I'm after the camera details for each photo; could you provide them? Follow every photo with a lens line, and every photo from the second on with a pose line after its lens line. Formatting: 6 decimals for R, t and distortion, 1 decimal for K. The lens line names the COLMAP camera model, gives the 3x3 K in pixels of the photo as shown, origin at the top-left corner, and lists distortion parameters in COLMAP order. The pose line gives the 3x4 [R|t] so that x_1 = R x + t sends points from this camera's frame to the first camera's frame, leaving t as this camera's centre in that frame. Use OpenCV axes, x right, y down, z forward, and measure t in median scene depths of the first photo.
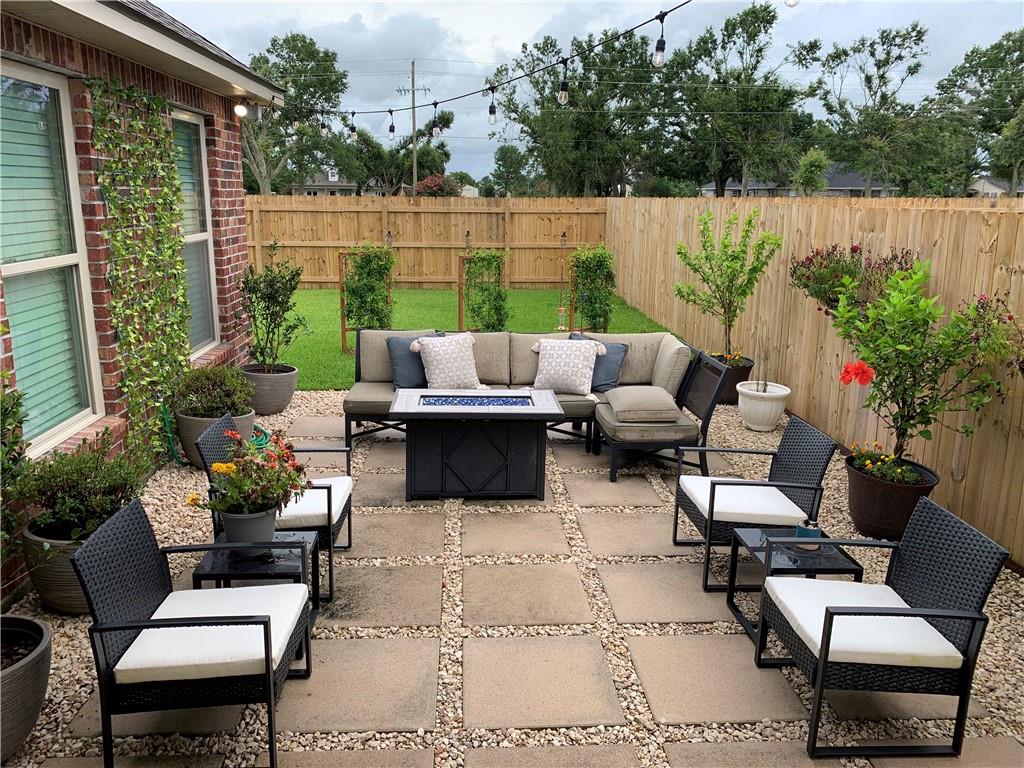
lens RADIAL K [[775.7, 0, 511.2], [0, 775.7, 380.1], [0, 0, 1]] dist [0.021999, -0.030750]
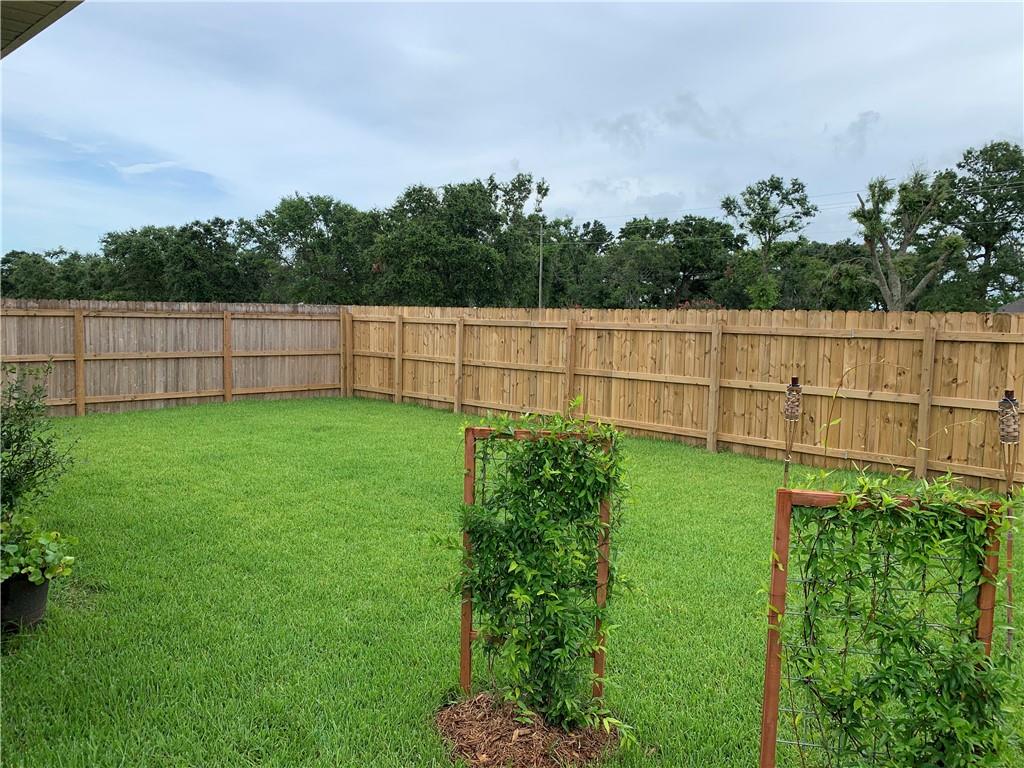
lens RADIAL K [[775.7, 0, 513.2], [0, 775.7, 388.3], [0, 0, 1]] dist [0.021999, -0.030750]
pose [[0.678063, 0.075685, -0.731097, 0.035603], [-0.187223, 0.979659, -0.072225, -0.091673], [0.710759, 0.185851, 0.678440, 0.438164]]
